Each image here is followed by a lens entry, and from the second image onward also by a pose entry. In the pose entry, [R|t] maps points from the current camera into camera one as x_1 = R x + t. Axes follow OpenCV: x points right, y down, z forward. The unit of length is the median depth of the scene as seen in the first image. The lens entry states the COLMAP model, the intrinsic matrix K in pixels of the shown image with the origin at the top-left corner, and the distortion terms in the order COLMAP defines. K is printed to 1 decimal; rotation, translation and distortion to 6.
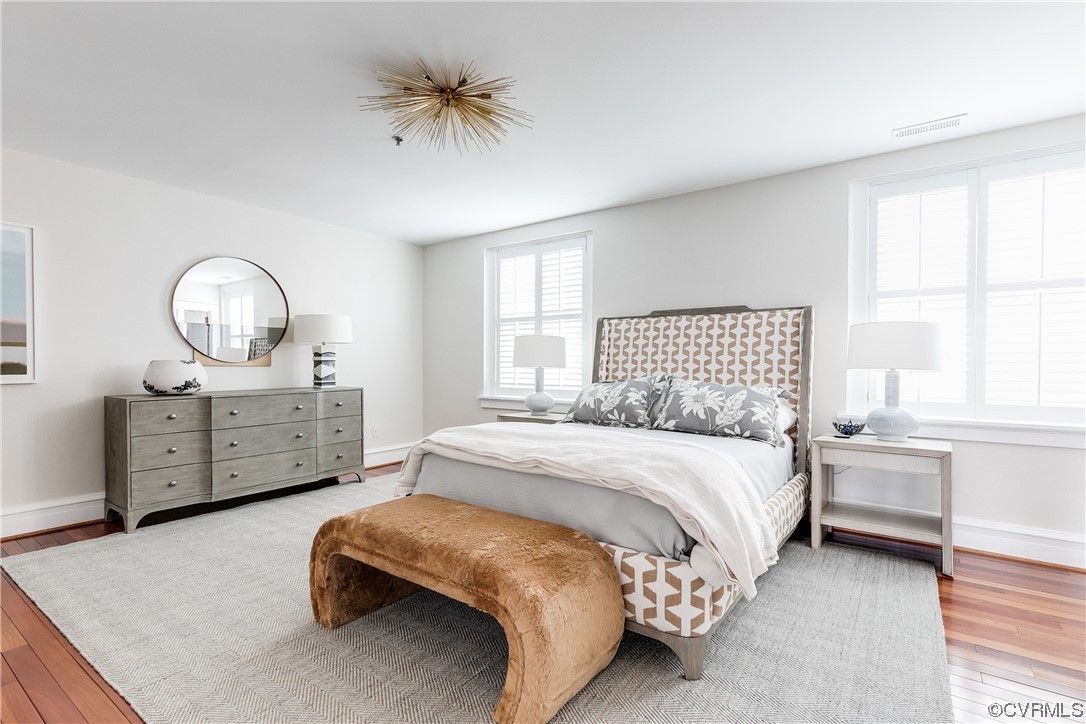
lens RADIAL K [[496.9, 0, 543.0], [0, 496.9, 362.0], [0, 0, 1]] dist [0.015765, -0.000163]
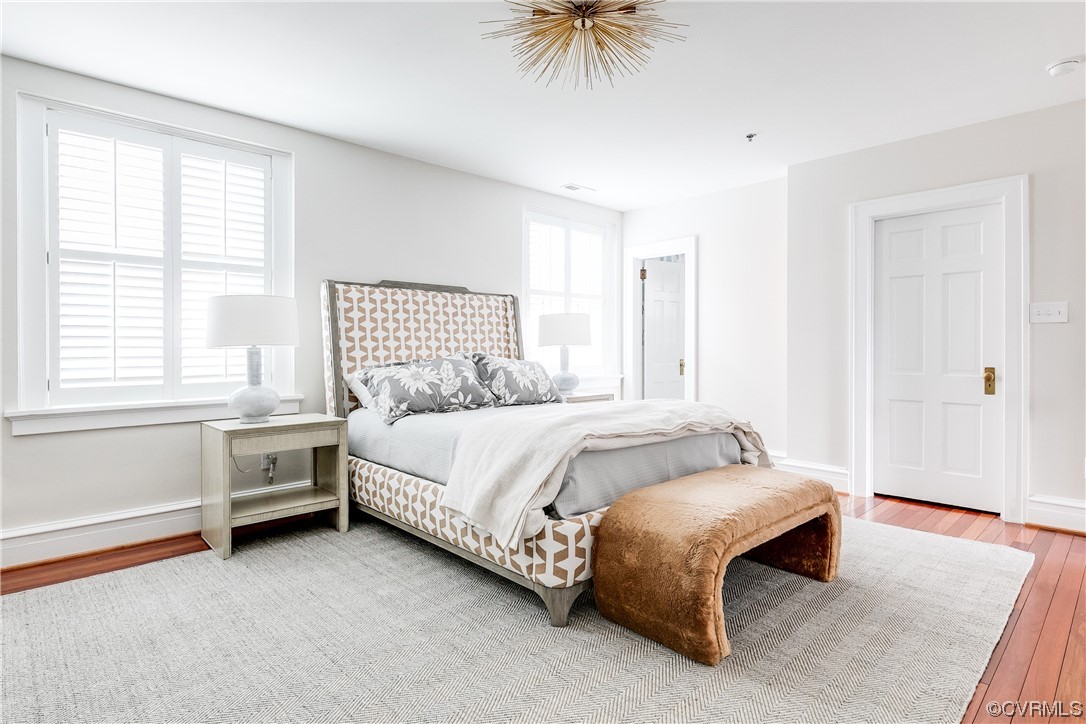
lens RADIAL K [[608.5, 0, 544.4], [0, 608.5, 327.0], [0, 0, 1]] dist [0.002103, 0.000436]
pose [[0.168187, 0.024908, 0.985440, -0.855618], [-0.006258, 0.999688, -0.024200, 0.003009], [-0.985735, -0.002097, 0.168290, 0.610555]]
